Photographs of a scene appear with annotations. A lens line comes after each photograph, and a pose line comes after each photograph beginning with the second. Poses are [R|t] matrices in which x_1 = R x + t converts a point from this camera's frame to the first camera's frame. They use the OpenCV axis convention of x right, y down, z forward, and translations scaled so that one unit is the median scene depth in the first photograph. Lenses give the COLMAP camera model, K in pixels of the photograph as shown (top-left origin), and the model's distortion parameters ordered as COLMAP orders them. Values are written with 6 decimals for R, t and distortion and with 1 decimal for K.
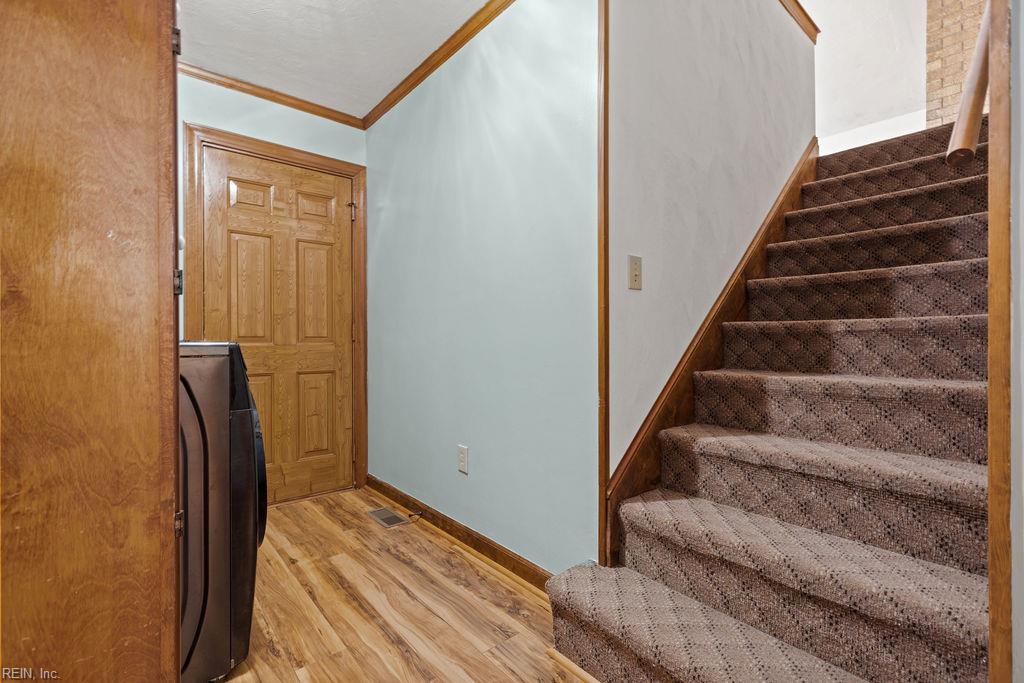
lens RADIAL K [[467.4, 0, 511.9], [0, 467.4, 341.6], [0, 0, 1]] dist [-0.002636, 0.000098]
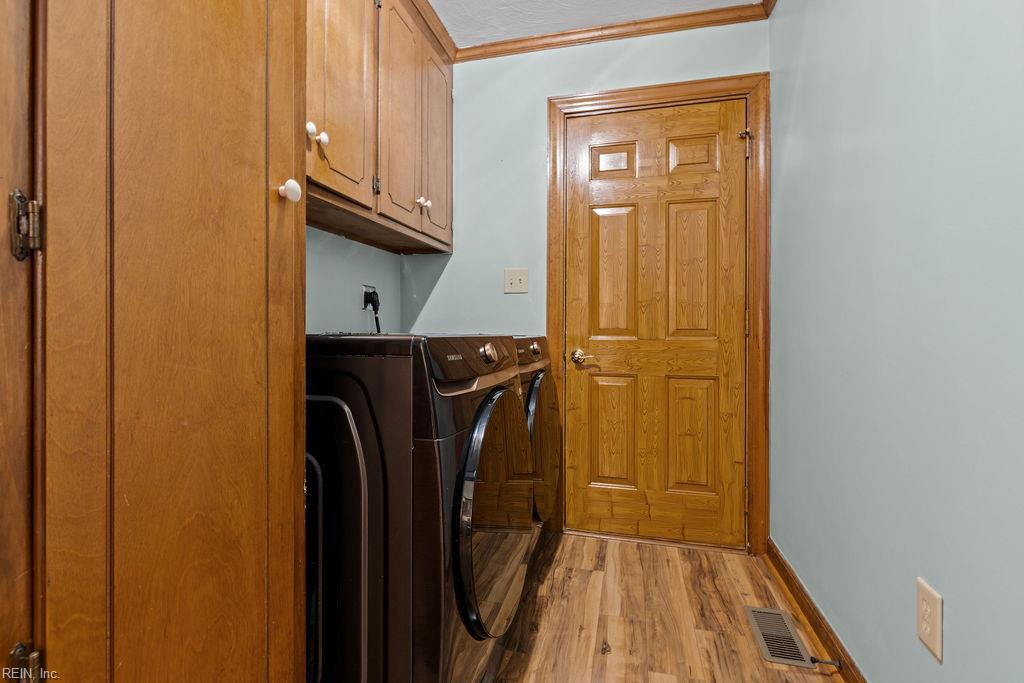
lens RADIAL K [[467.4, 0, 511.4], [0, 467.4, 327.9], [0, 0, 1]] dist [-0.002636, 0.000098]
pose [[0.576669, 0.002029, -0.816975, 0.019529], [-0.004954, 0.999987, -0.001014, -0.010055], [0.816963, 0.004632, 0.576672, 0.352768]]
